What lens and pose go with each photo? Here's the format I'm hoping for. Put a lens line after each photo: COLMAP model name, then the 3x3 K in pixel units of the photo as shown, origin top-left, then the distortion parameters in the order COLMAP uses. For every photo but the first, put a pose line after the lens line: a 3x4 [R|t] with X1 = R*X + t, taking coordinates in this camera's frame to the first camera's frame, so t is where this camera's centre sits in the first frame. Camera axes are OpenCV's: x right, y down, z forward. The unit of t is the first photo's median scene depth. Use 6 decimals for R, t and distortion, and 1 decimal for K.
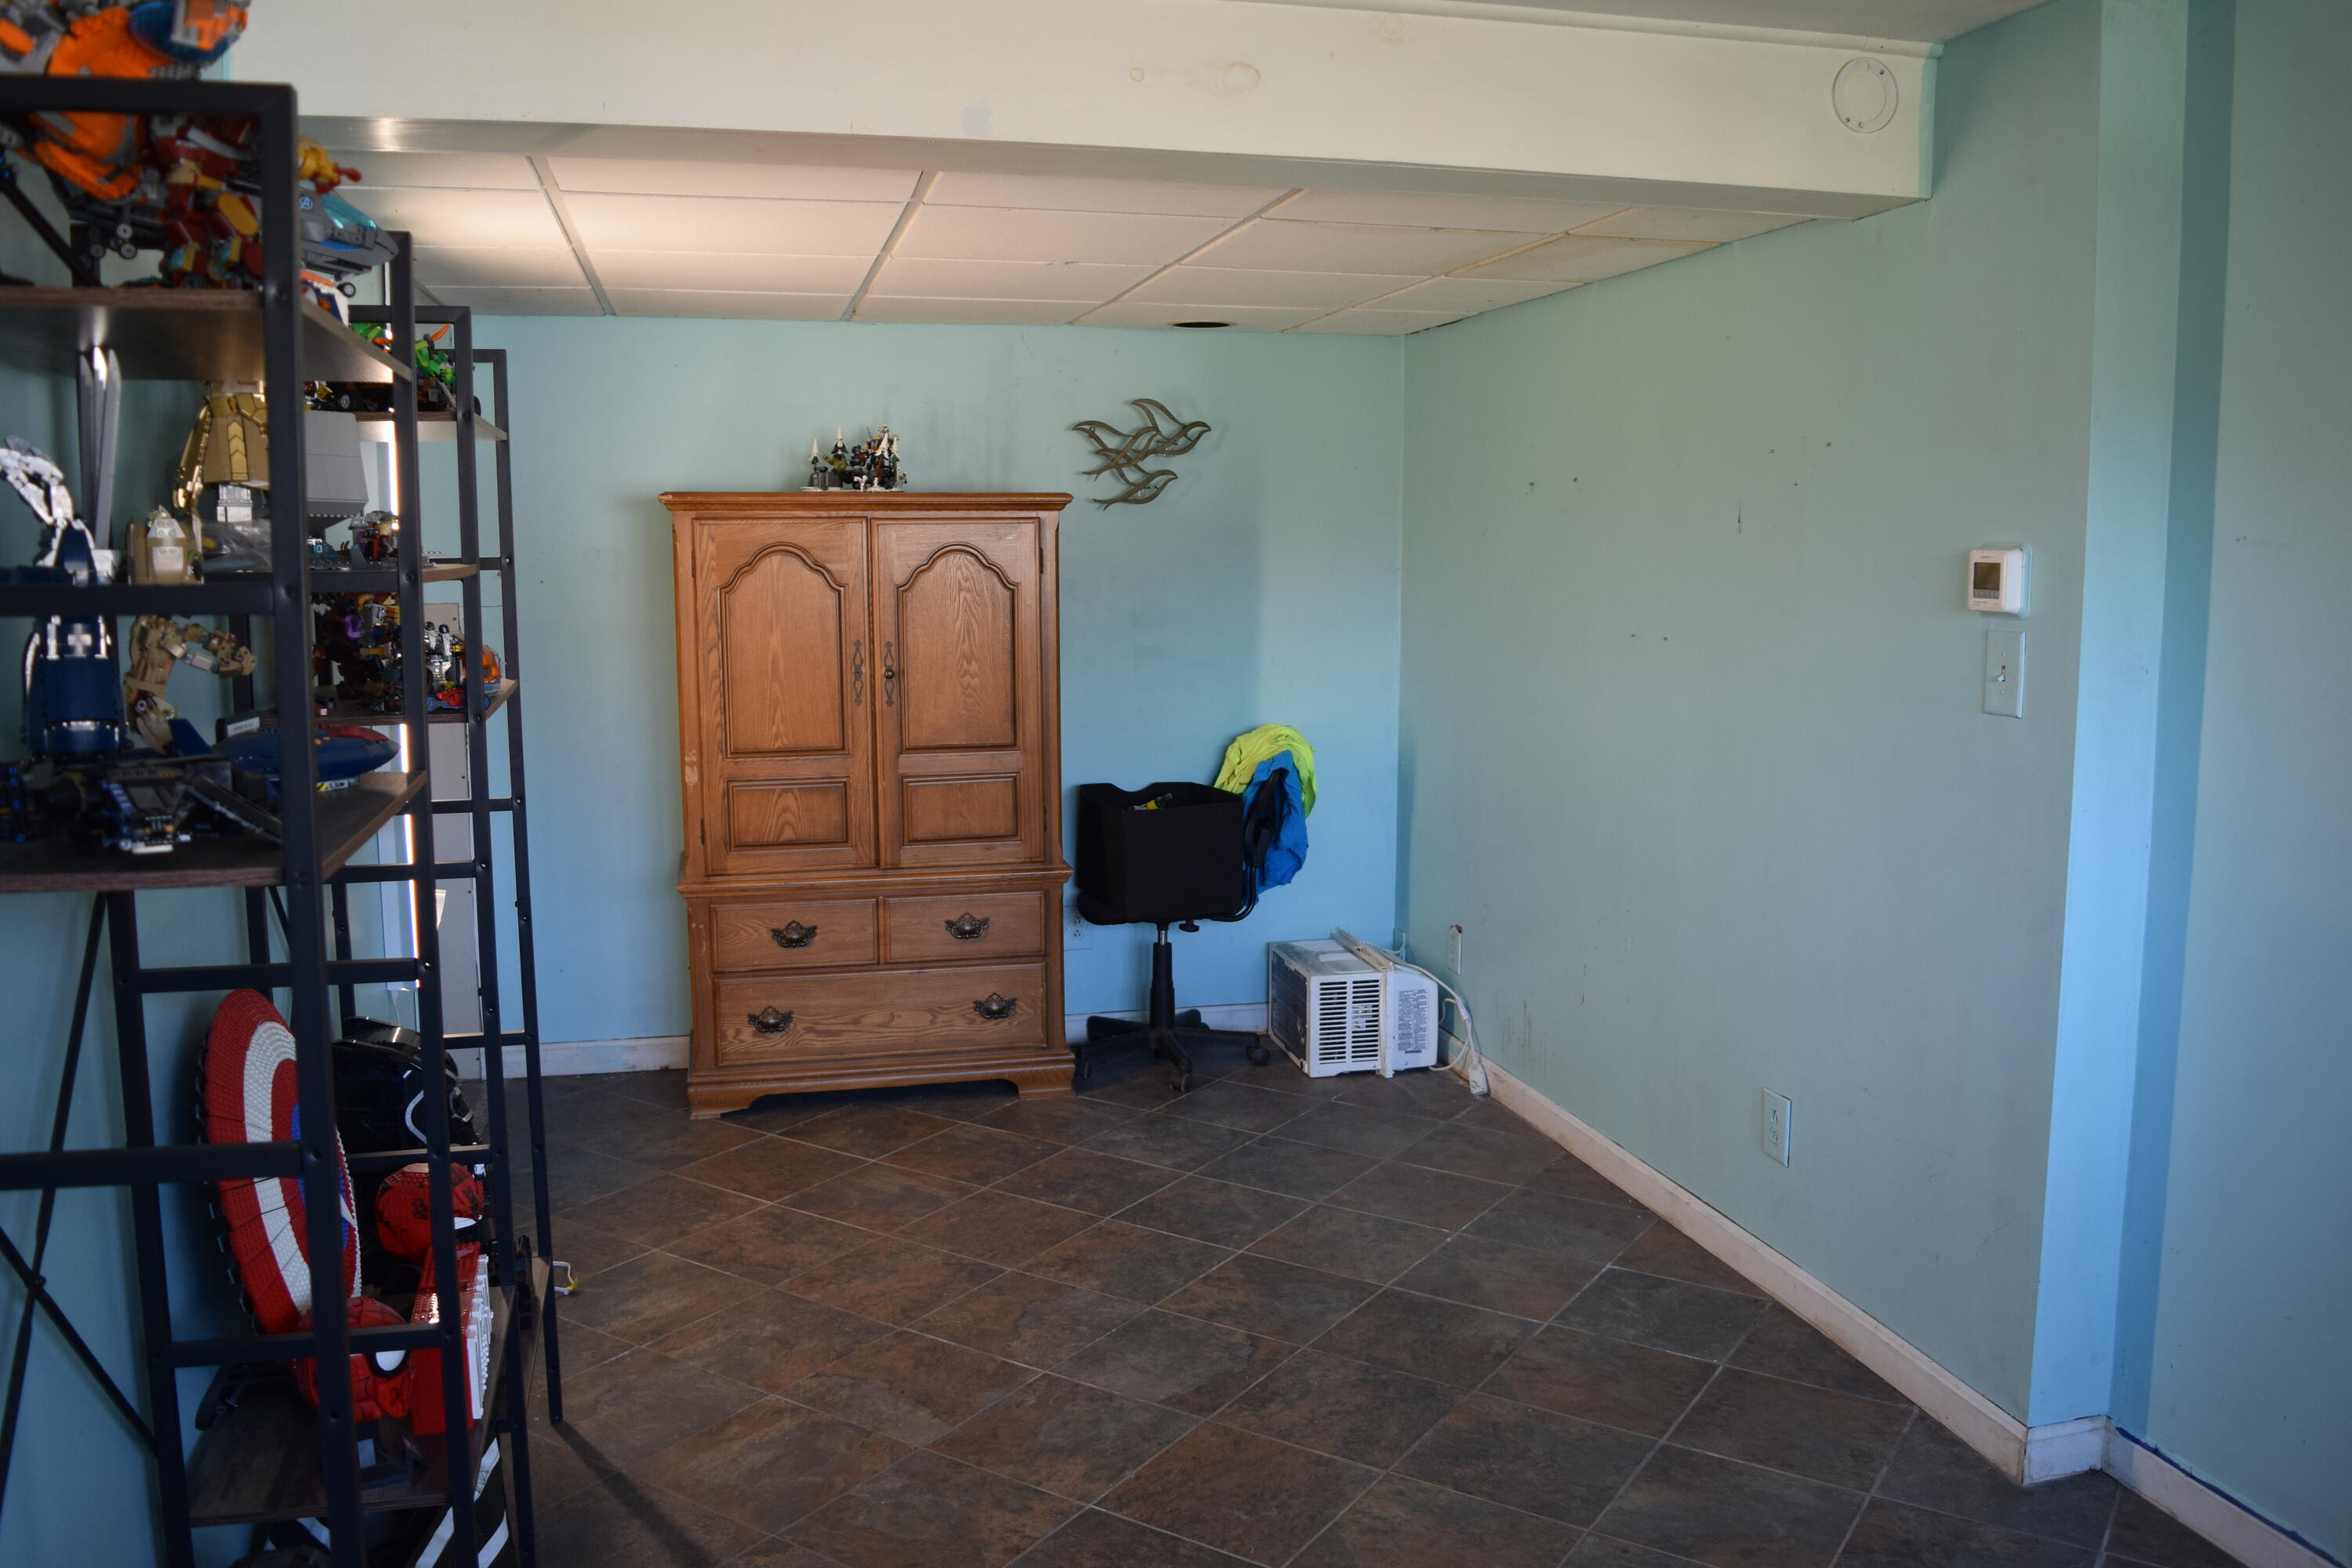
lens RADIAL K [[1851.0, 0, 1172.4], [0, 1851.0, 784.8], [0, 0, 1]] dist [-0.096245, 0.014937]
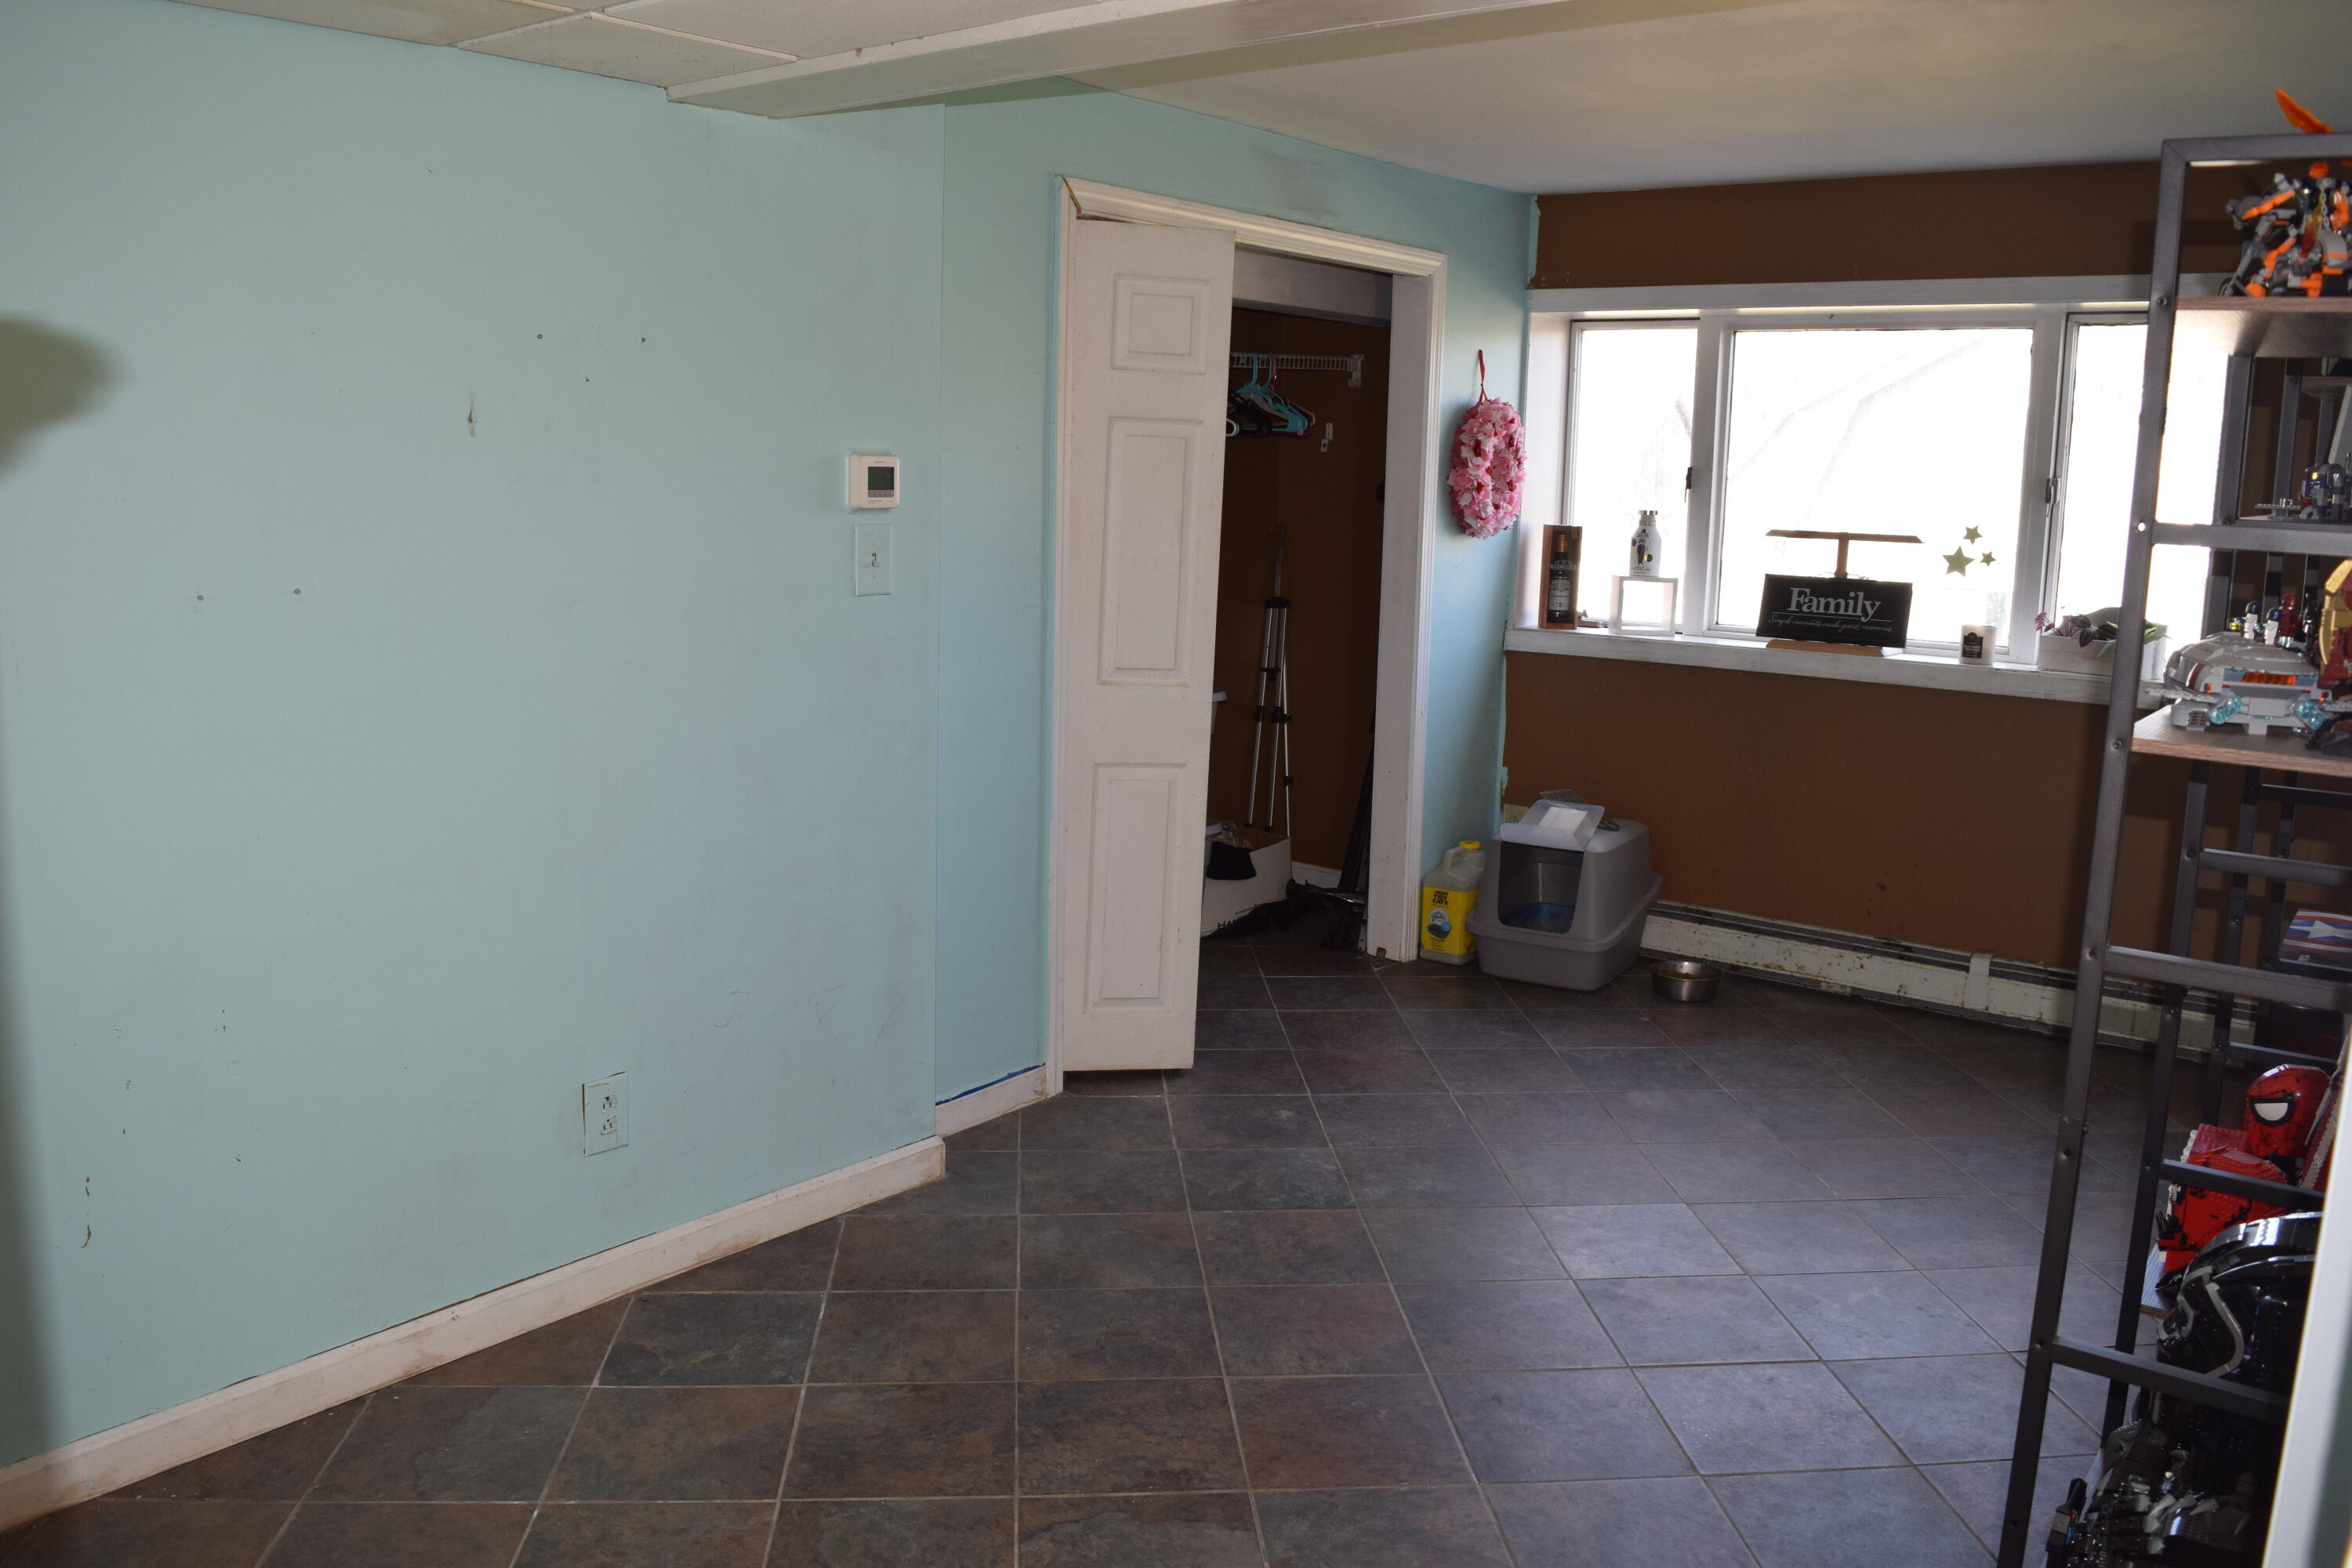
lens RADIAL K [[1851.0, 0, 1170.1], [0, 1851.0, 779.5], [0, 0, 1]] dist [-0.096245, 0.014937]
pose [[-0.612712, -0.146457, 0.776617, -0.543549], [0.086040, 0.964476, 0.249765, -0.181083], [-0.785608, 0.219854, -0.578346, 1.376024]]
